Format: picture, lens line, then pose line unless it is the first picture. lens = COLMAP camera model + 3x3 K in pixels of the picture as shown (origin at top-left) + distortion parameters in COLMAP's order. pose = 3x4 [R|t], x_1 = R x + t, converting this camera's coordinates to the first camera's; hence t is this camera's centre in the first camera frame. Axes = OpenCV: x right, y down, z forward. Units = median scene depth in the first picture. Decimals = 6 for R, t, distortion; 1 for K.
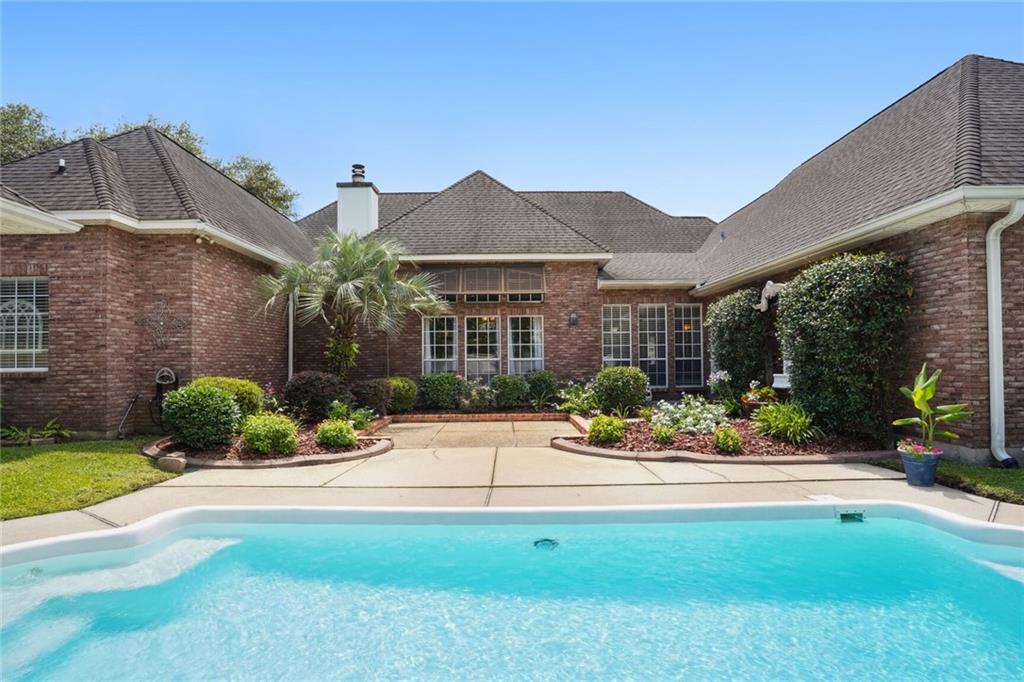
lens RADIAL K [[520.3, 0, 530.7], [0, 520.3, 356.4], [0, 0, 1]] dist [-0.032080, 0.012559]
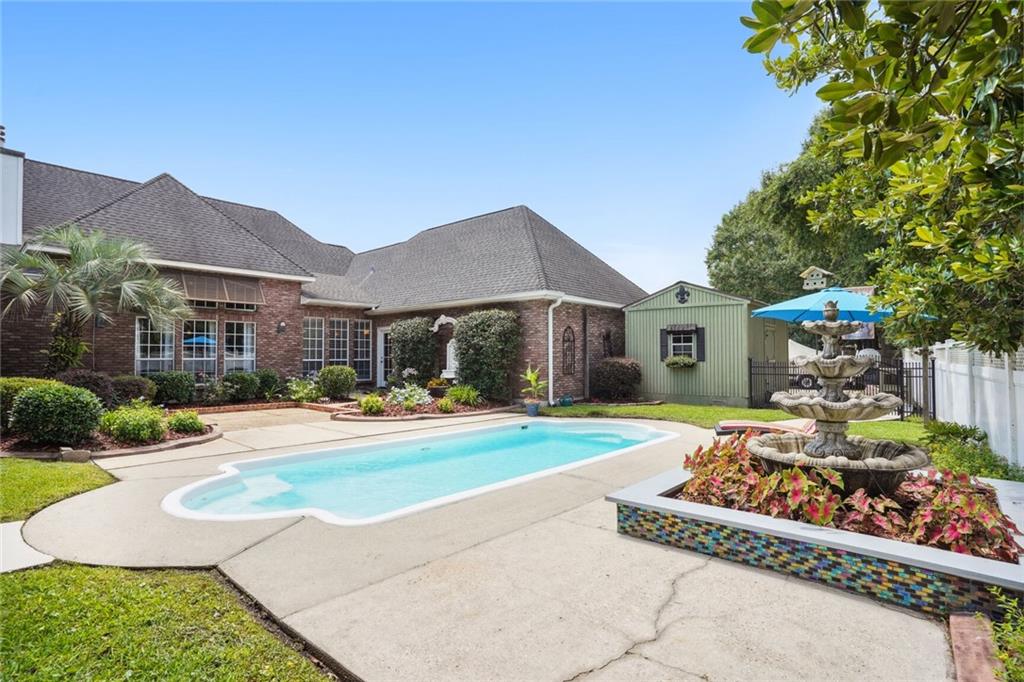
lens RADIAL K [[500.8, 0, 516.0], [0, 500.8, 351.2], [0, 0, 1]] dist [0.003266, -0.003354]
pose [[0.677809, 0.019177, 0.734988, -0.489008], [-0.013161, 0.999816, -0.013950, -0.006057], [-0.735120, -0.000218, 0.677937, -0.245142]]
